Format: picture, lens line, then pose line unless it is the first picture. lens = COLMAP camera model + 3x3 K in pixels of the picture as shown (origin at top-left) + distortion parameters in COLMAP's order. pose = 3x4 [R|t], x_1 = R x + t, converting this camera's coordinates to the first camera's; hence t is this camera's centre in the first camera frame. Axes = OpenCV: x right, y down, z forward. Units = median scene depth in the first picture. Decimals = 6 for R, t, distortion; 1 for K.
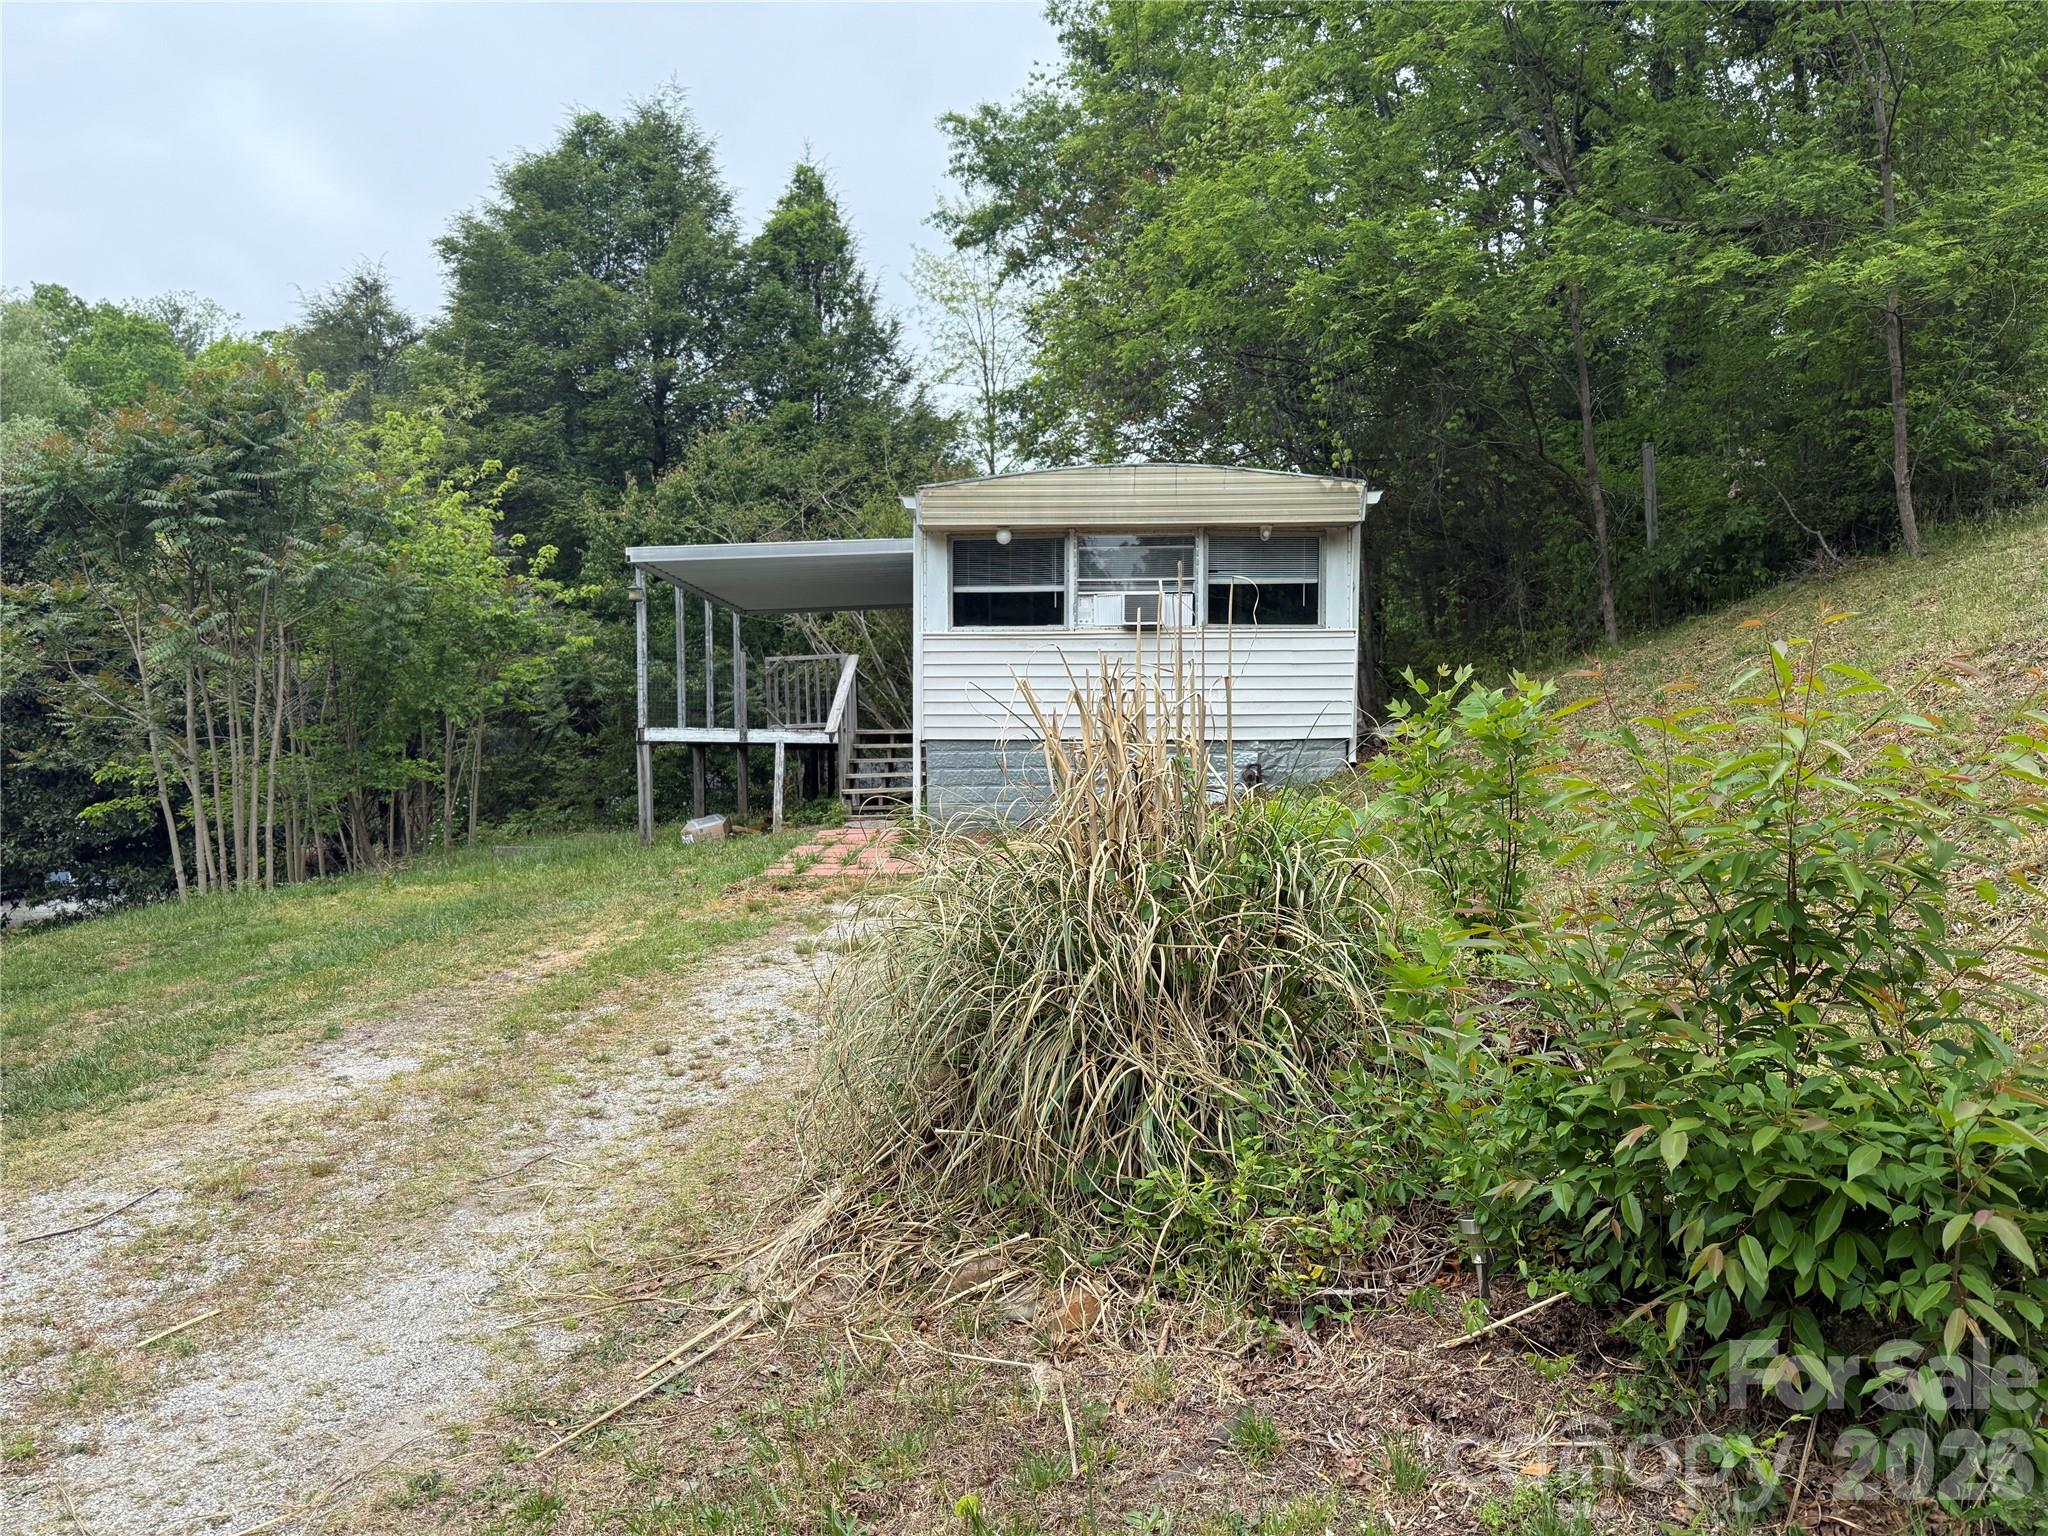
lens RADIAL K [[1440.0, 0, 1034.3], [0, 1440.0, 774.0], [0, 0, 1]] dist [0.118517, -0.192291]
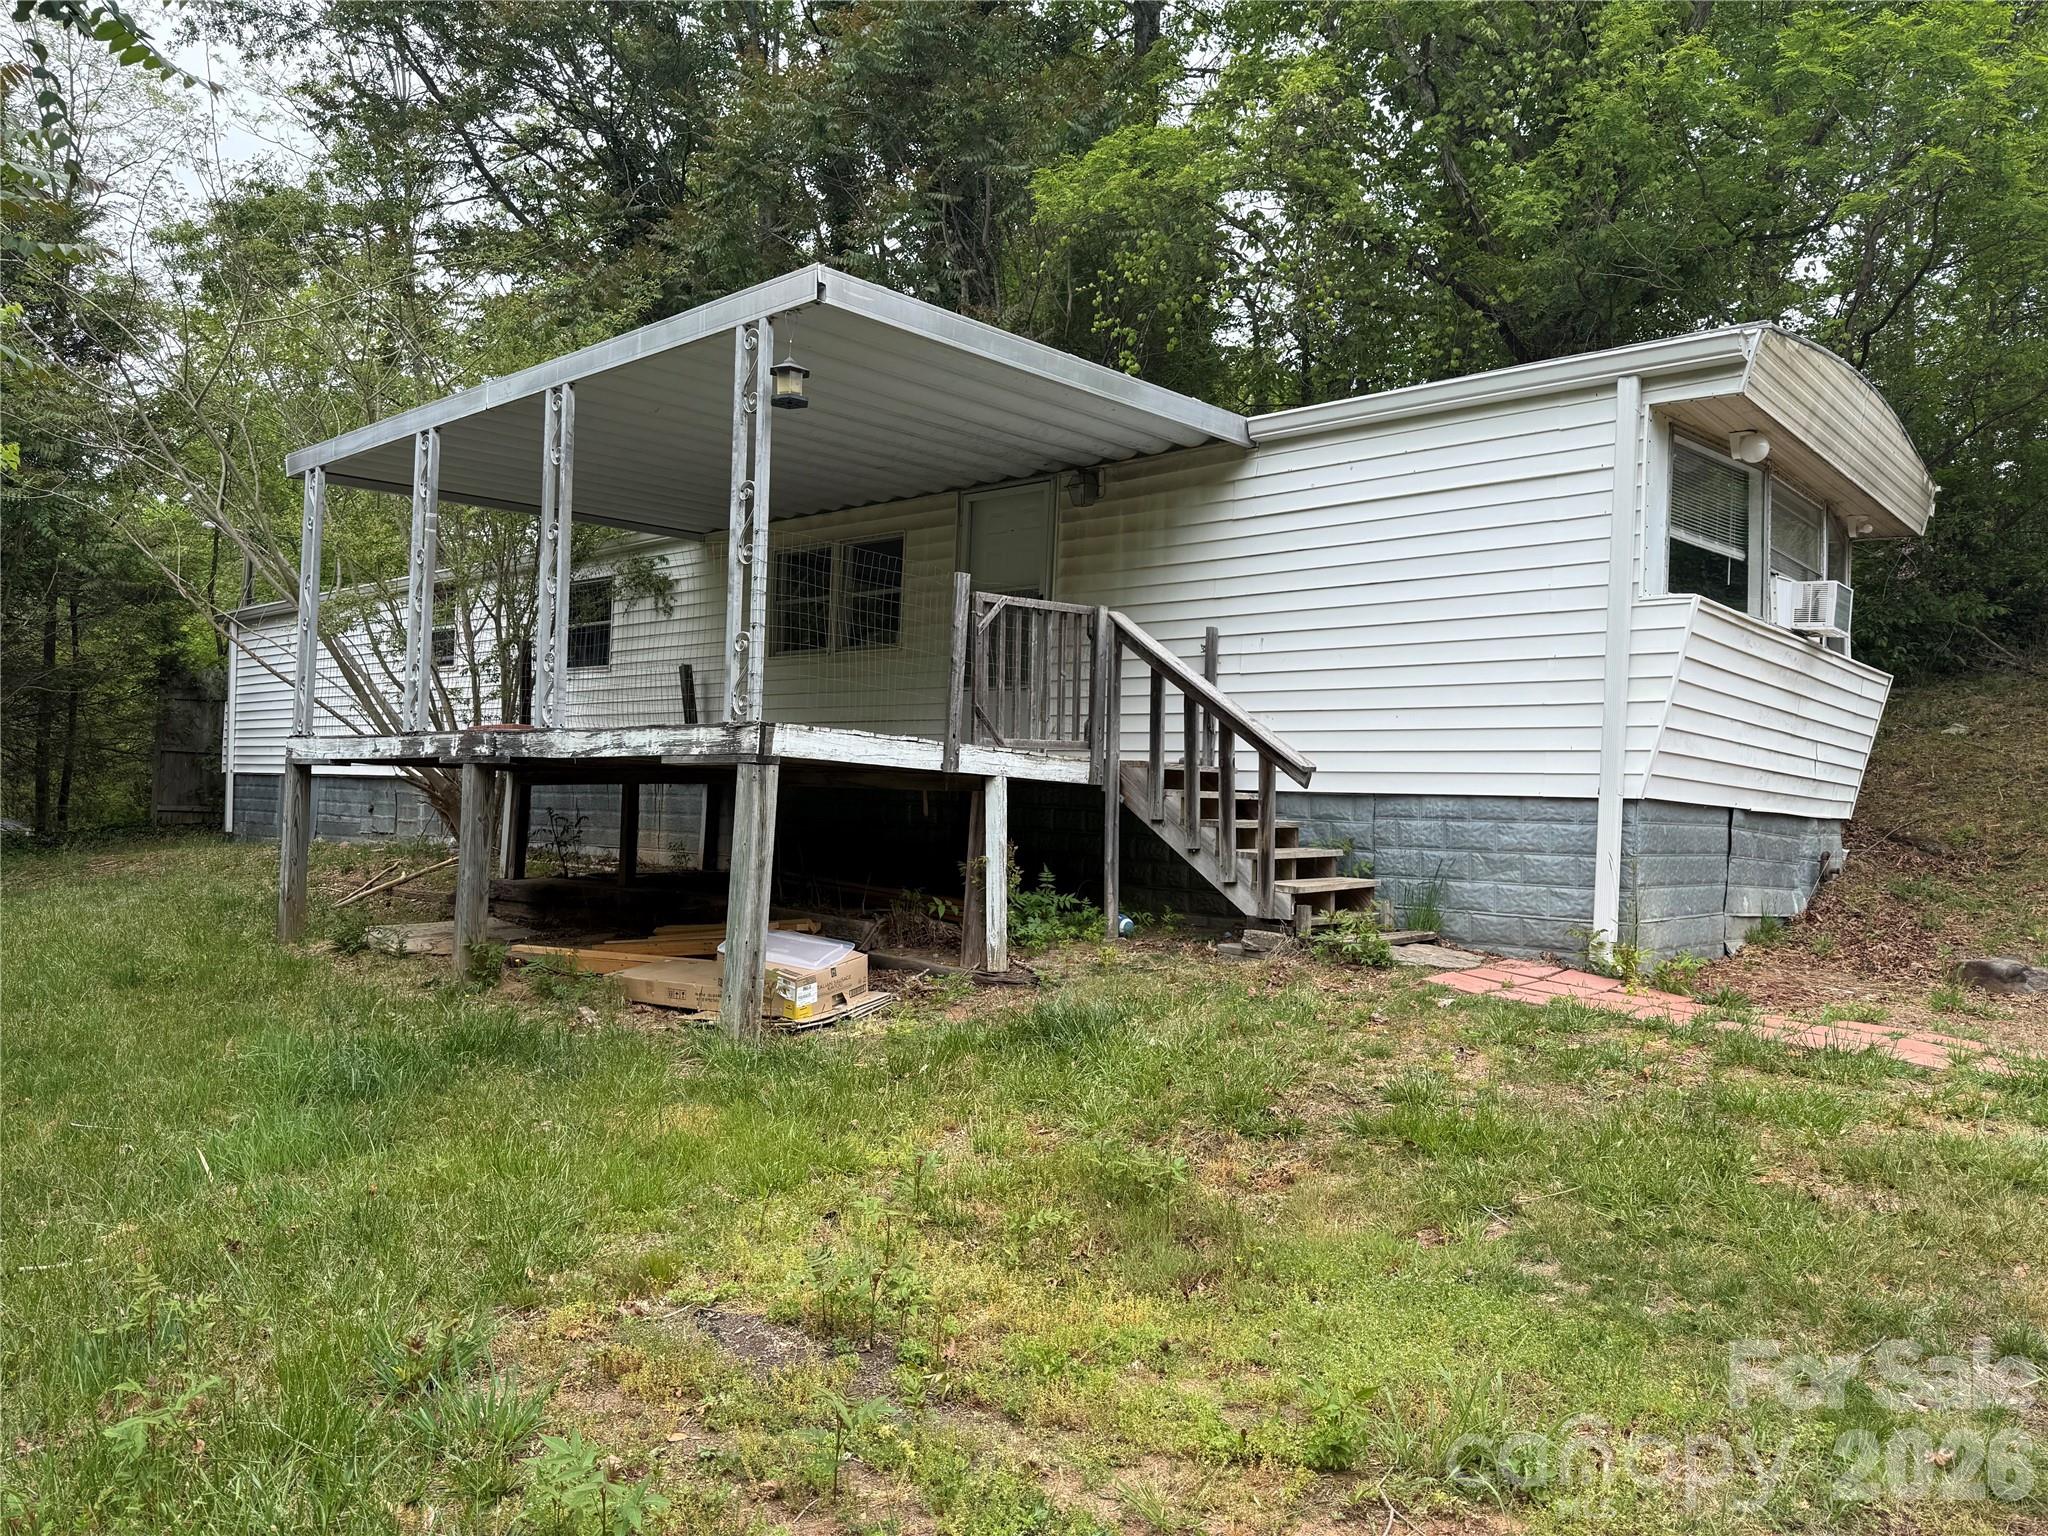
lens RADIAL K [[1440.0, 0, 1034.3], [0, 1440.0, 774.0], [0, 0, 1]] dist [0.118517, -0.192291]
pose [[0.633410, 0.054811, 0.771873, -0.525477], [-0.032373, 0.998492, -0.044338, -0.002633], [-0.773139, 0.003096, 0.634229, 0.698303]]
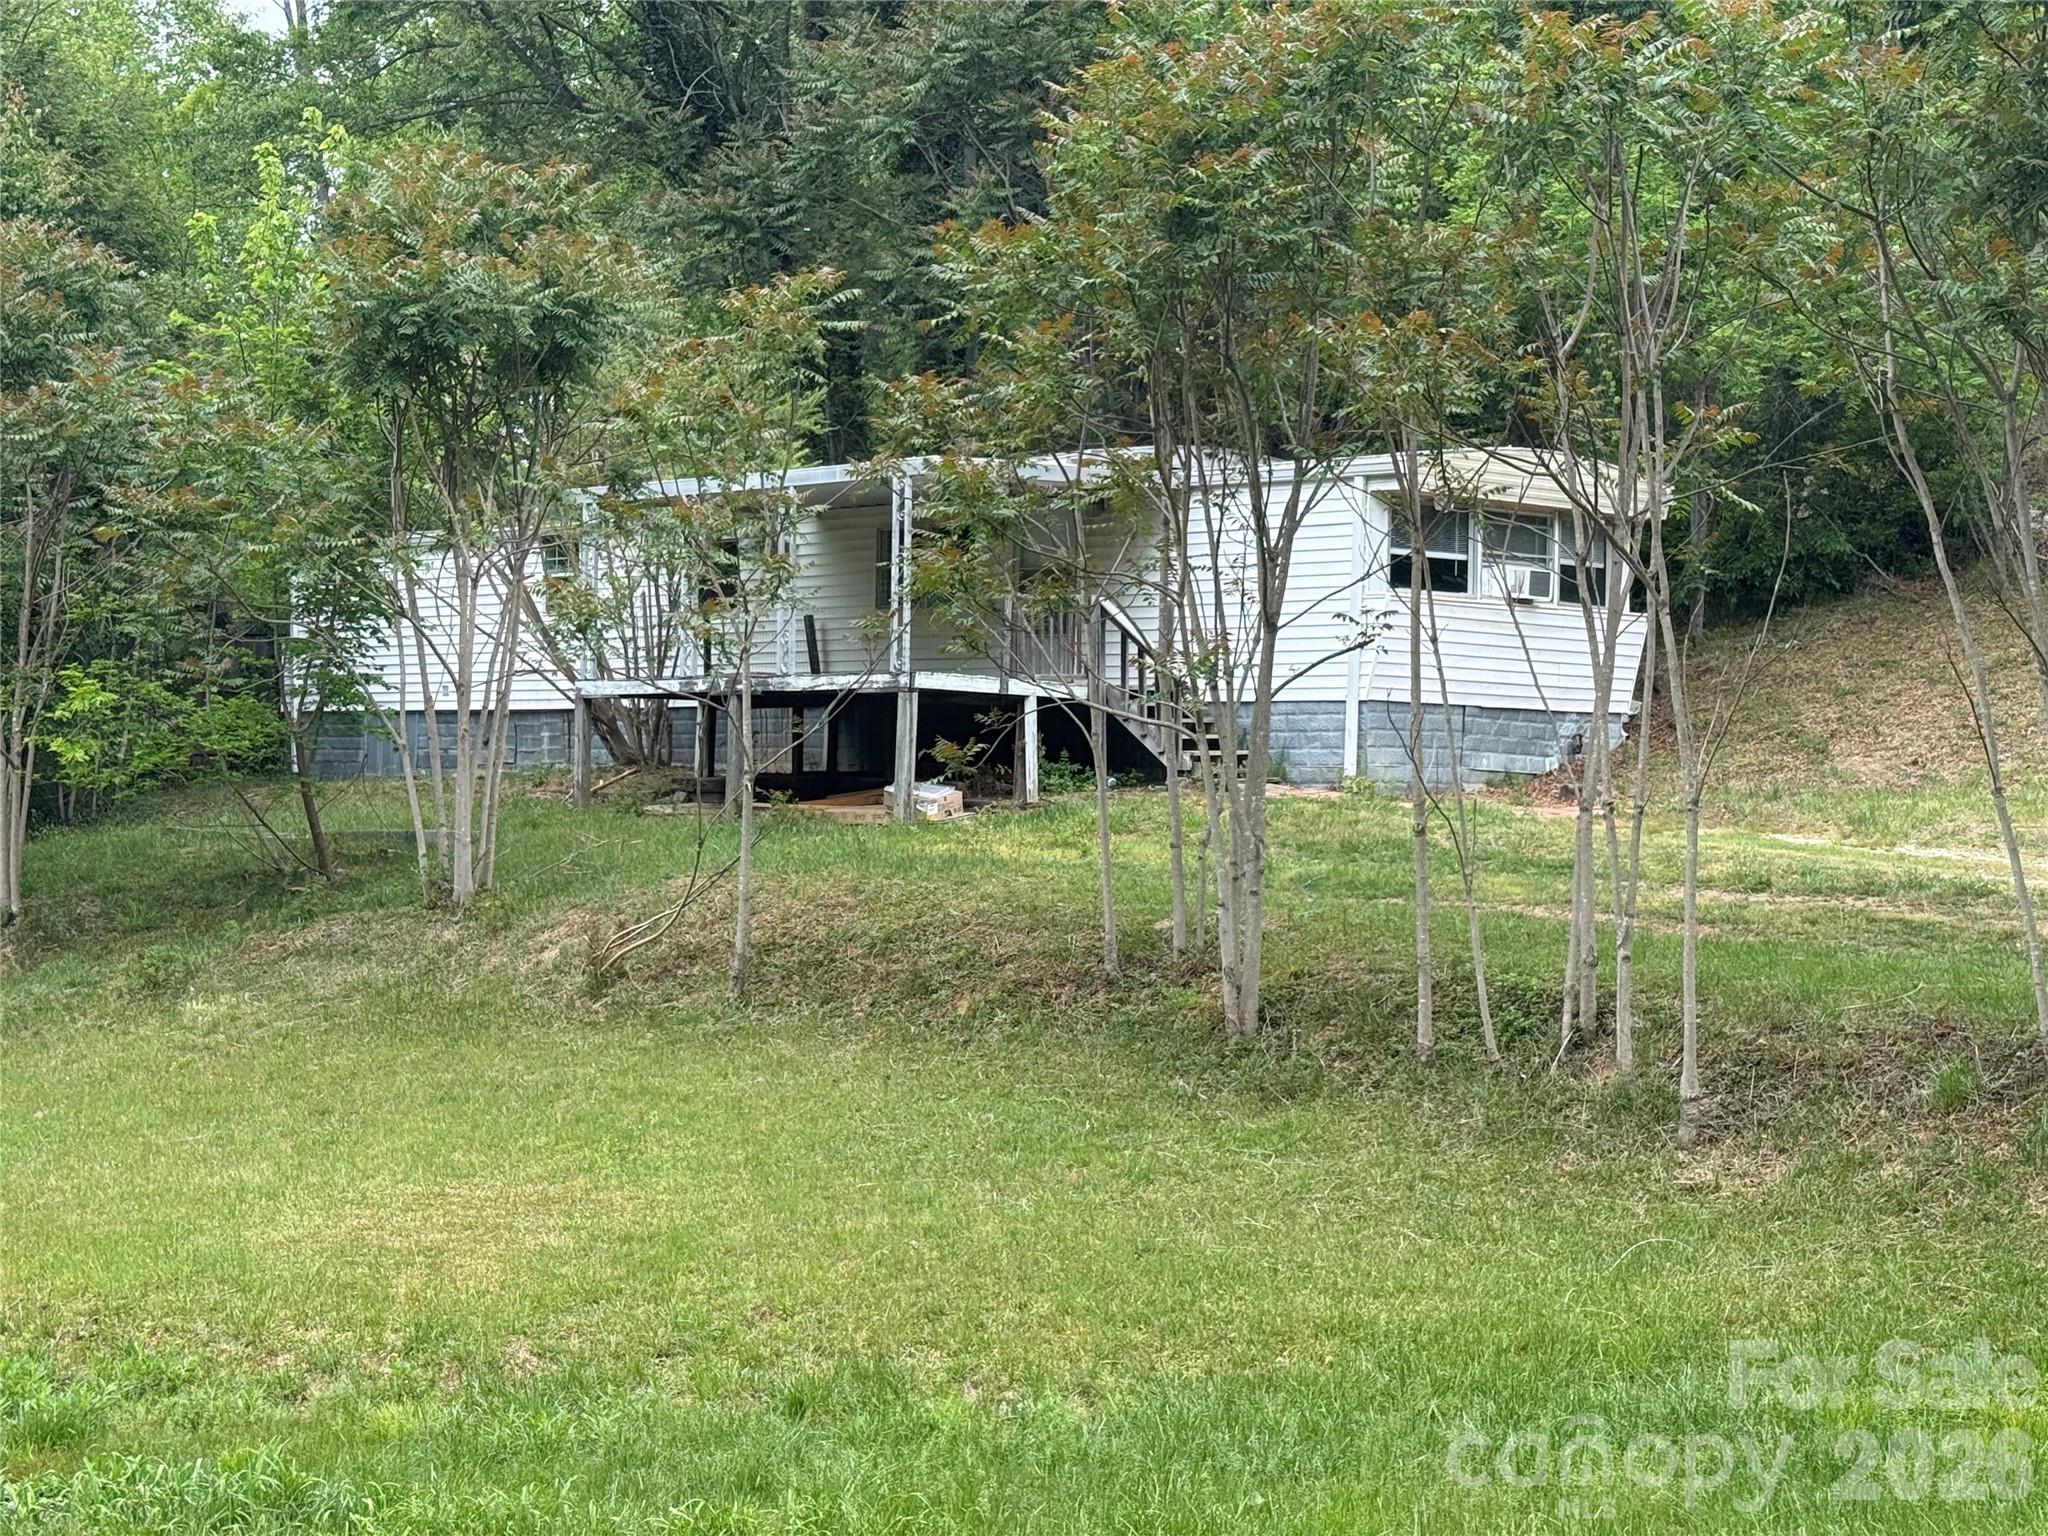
lens RADIAL K [[3430.4, 0, 1024.0], [0, 3430.4, 768.0], [0, 0, 1]] dist [0.115735, 0.031971]
pose [[0.693583, 0.026564, 0.719886, -1.602709], [-0.014594, 0.999633, -0.022826, 0.064915], [-0.720228, 0.005326, 0.693716, -0.369403]]
